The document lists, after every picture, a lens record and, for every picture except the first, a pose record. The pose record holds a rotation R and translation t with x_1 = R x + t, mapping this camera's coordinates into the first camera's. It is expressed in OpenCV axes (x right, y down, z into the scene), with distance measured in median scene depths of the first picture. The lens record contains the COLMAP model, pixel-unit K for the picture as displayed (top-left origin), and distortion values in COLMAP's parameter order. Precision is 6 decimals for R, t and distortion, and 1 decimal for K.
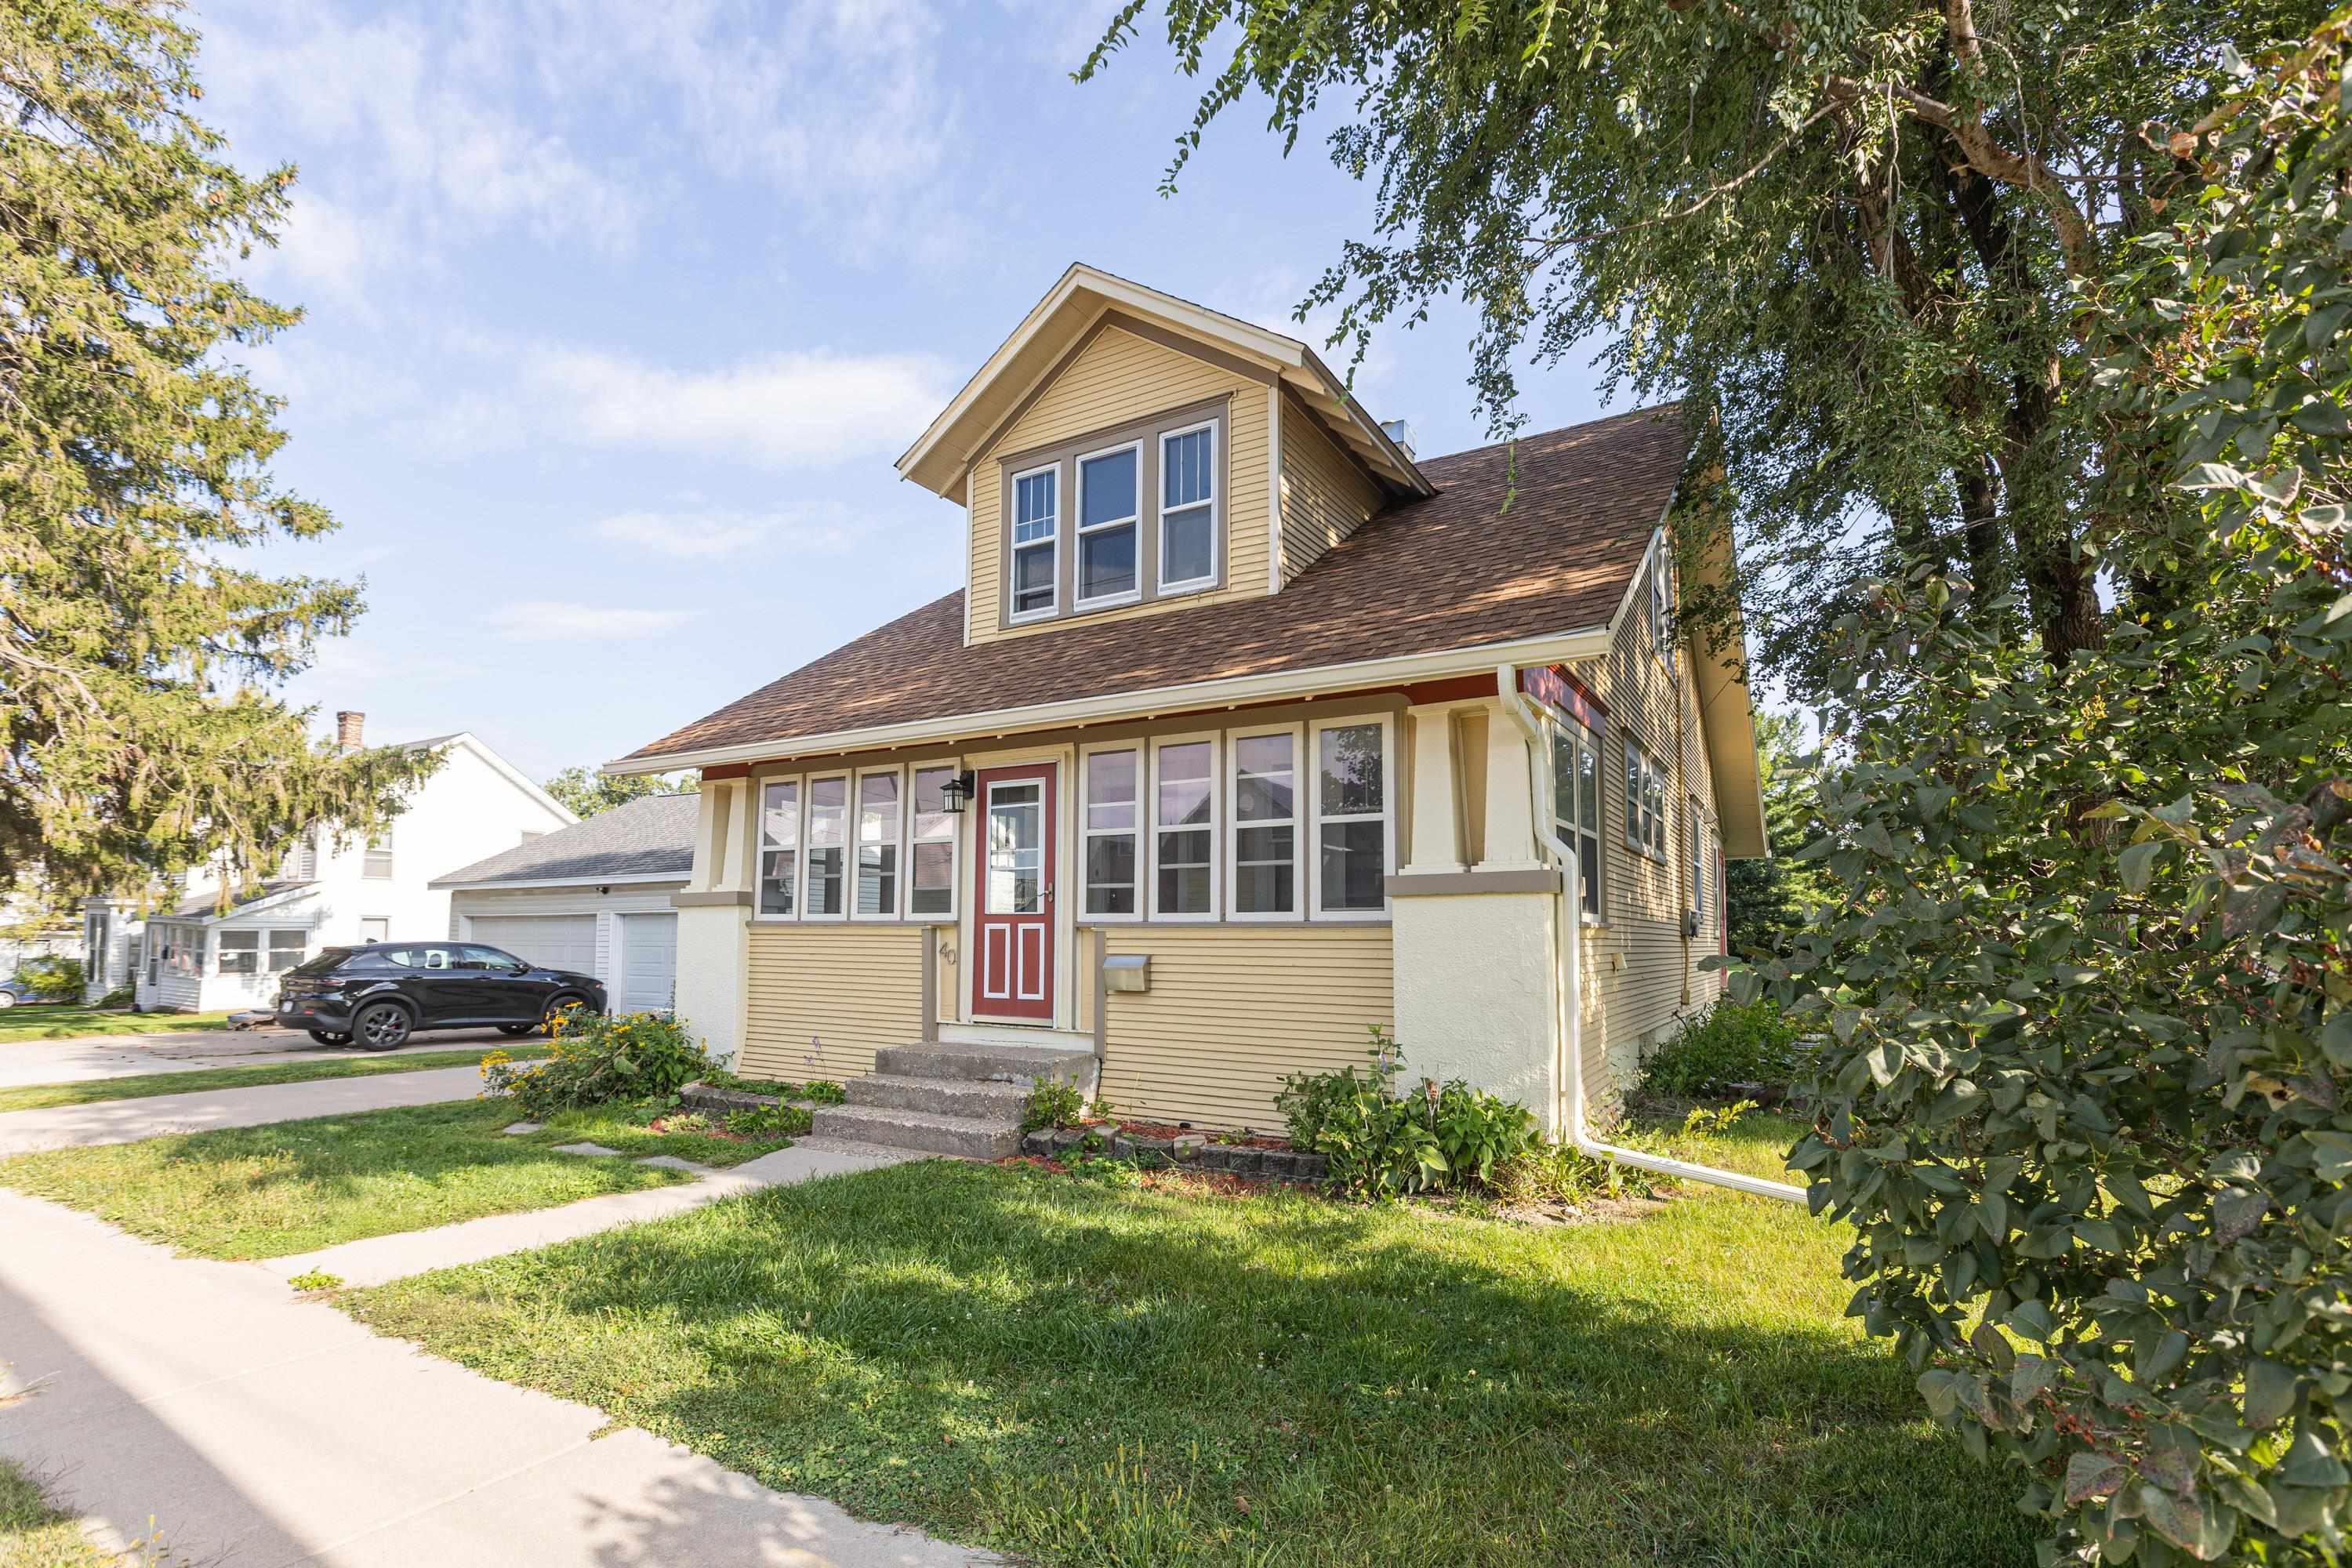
lens RADIAL K [[1111.9, 0, 1176.0], [0, 1111.9, 784.0], [0, 0, 1]] dist [0.002649, 0.000168]
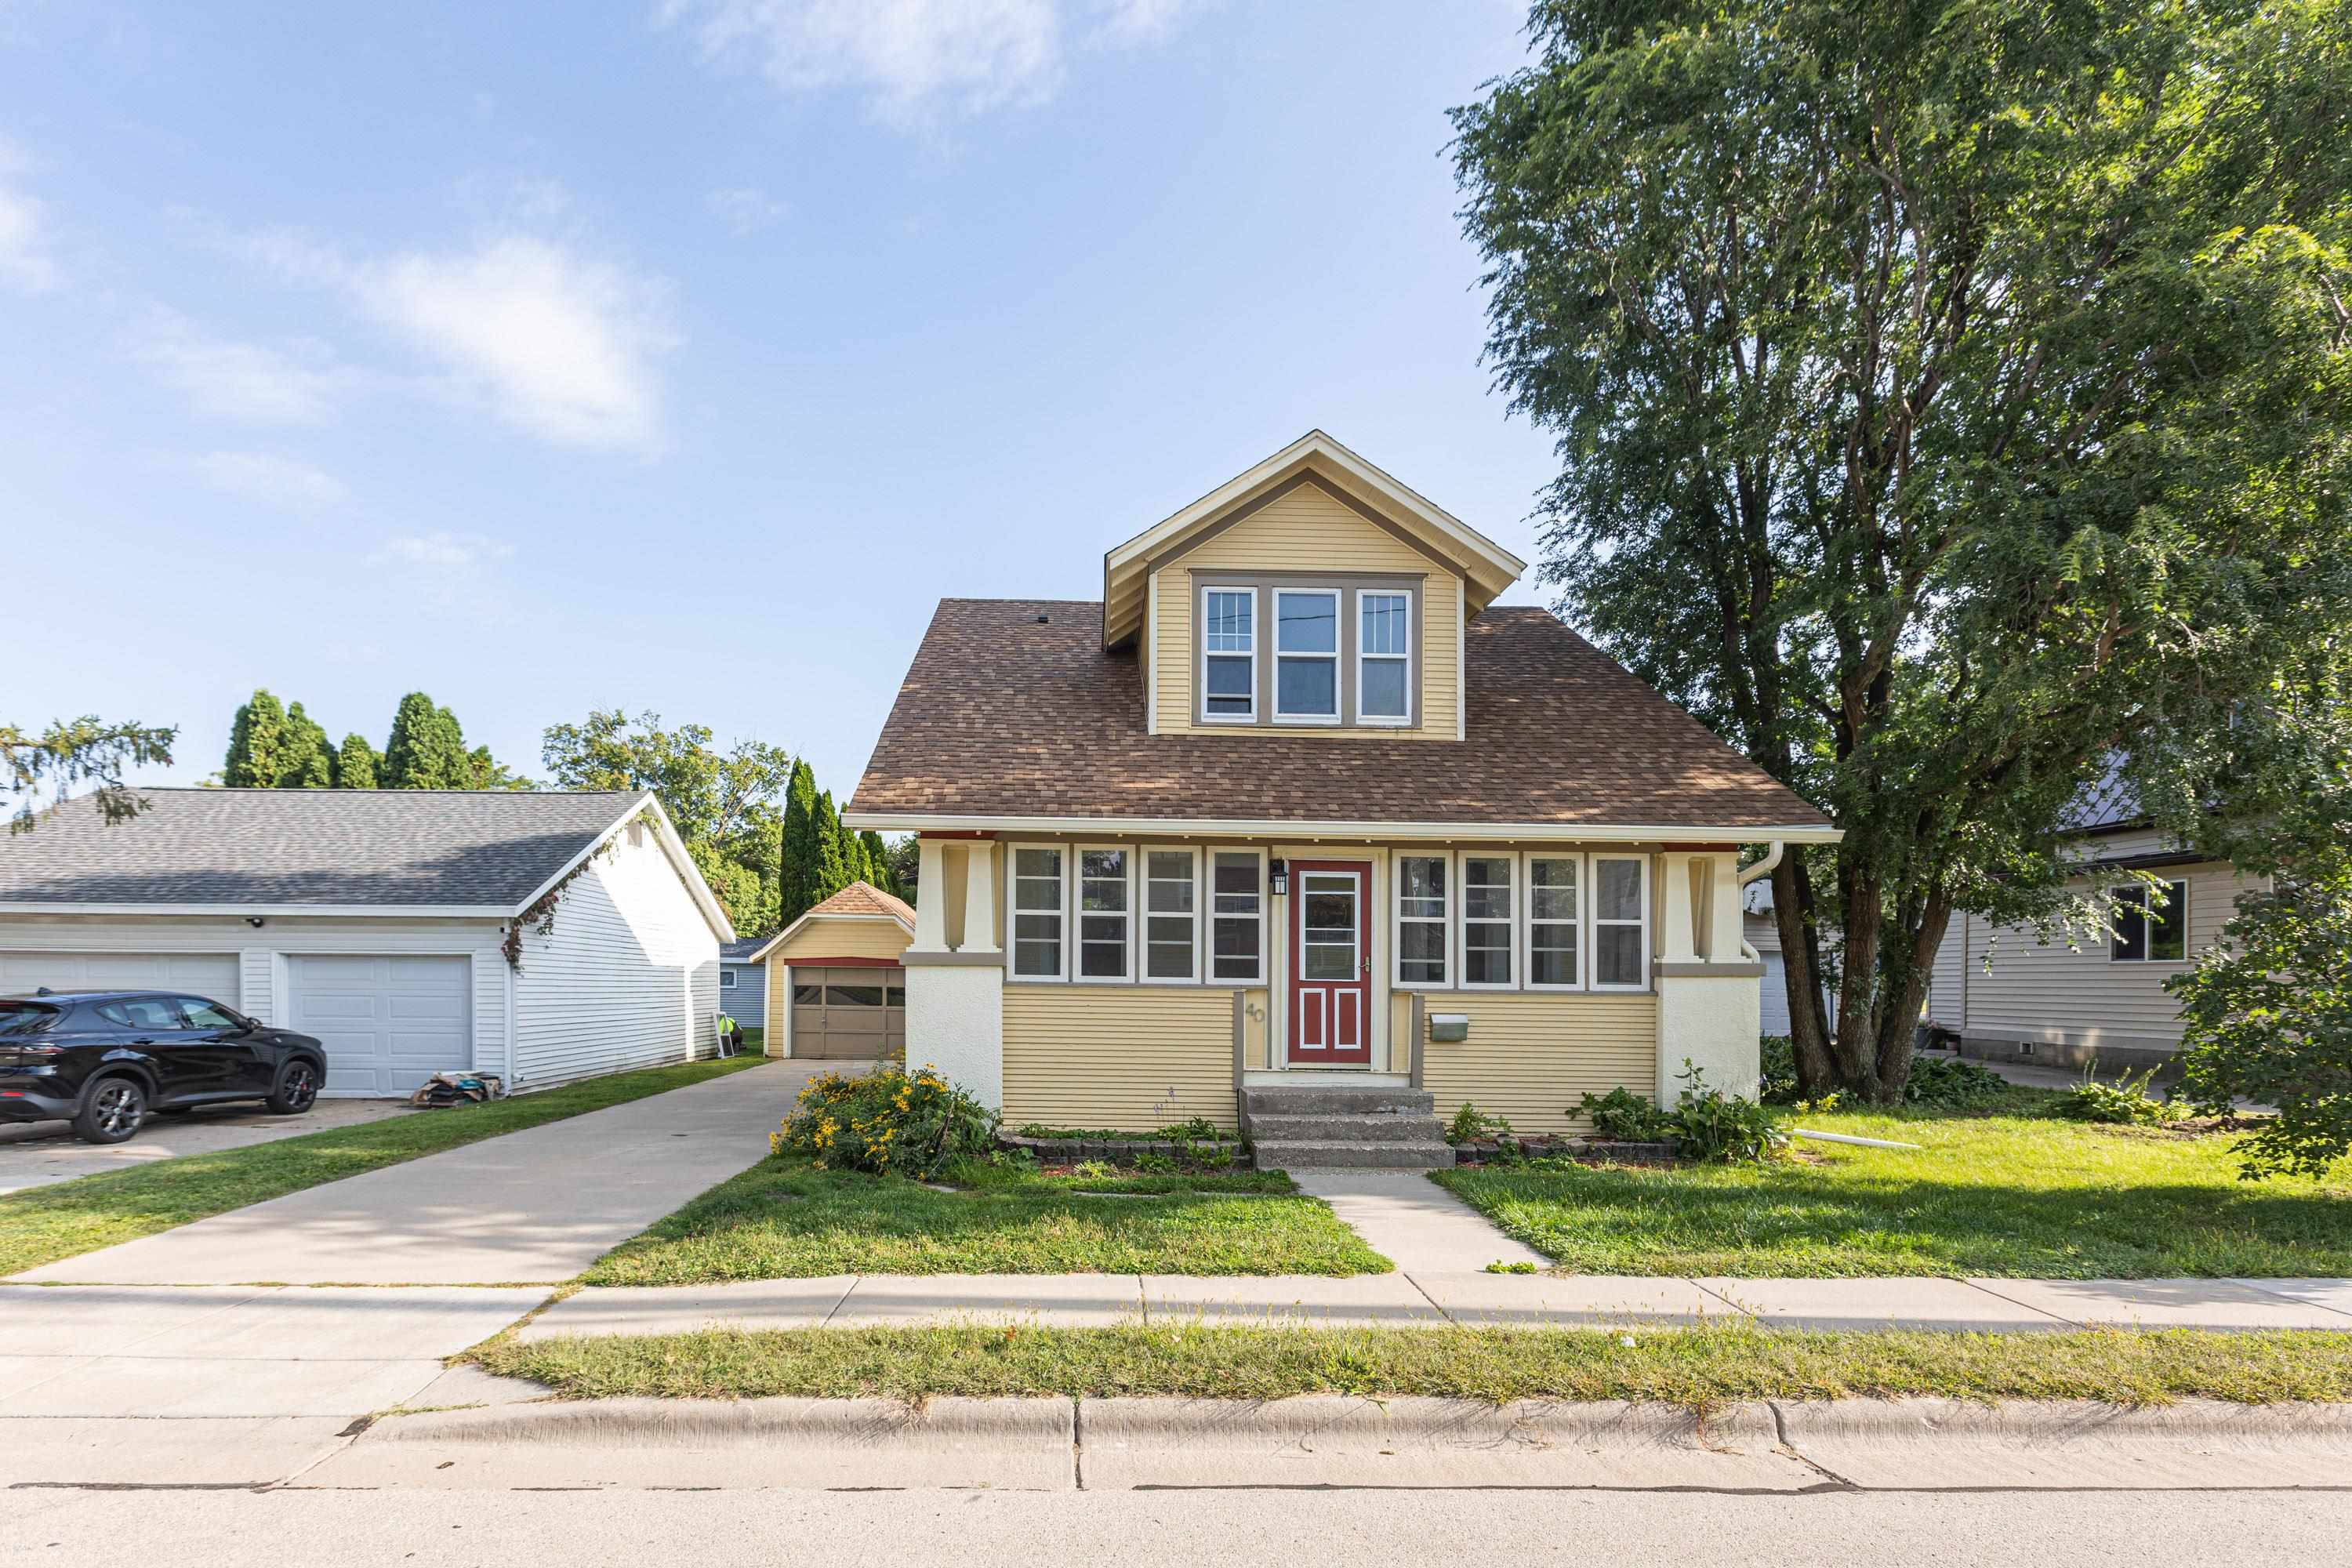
lens RADIAL K [[1096.4, 0, 1175.1], [0, 1096.4, 893.9], [0, 0, 1]] dist [-0.002090, -0.000142]
pose [[0.841281, 0.046375, 0.538606, -0.939534], [-0.082088, 0.995719, 0.042484, -0.017062], [-0.534330, -0.079954, 0.841486, 0.071169]]
